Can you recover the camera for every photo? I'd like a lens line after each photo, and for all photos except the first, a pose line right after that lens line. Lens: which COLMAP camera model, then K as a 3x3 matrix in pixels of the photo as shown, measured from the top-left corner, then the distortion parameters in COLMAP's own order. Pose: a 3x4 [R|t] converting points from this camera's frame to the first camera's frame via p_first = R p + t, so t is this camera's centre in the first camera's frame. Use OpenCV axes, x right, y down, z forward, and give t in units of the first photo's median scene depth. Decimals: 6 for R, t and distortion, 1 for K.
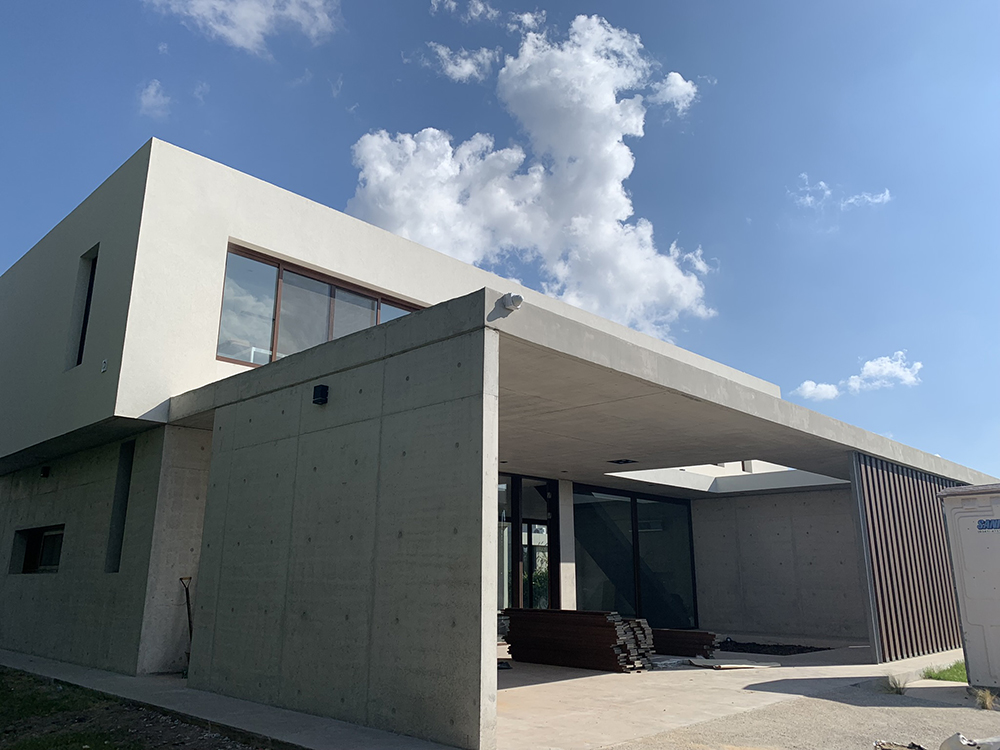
lens RADIAL K [[764.7, 0, 500.0], [0, 764.7, 362.3], [0, 0, 1]] dist [0.007837, -0.000153]
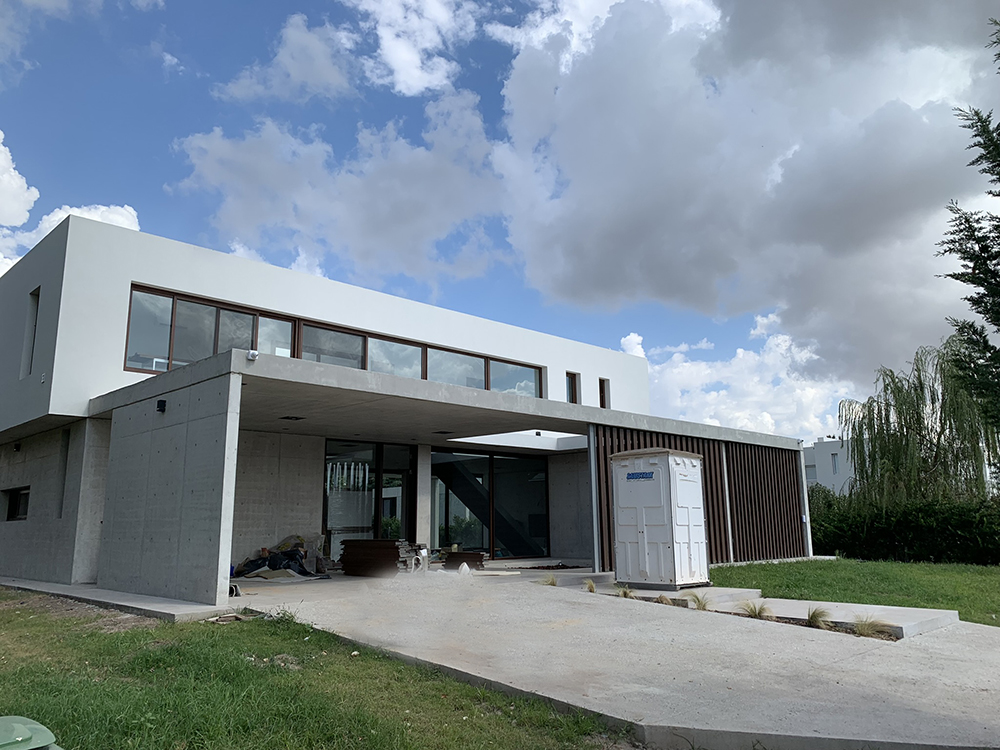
lens RADIAL K [[754.3, 0, 500.0], [0, 754.3, 375.0], [0, 0, 1]] dist [0.003860, 0.002918]
pose [[0.999794, -0.018999, -0.007110, 0.316661], [0.019503, 0.996665, 0.079239, -0.086932], [0.005581, -0.079361, 0.996830, -0.367738]]
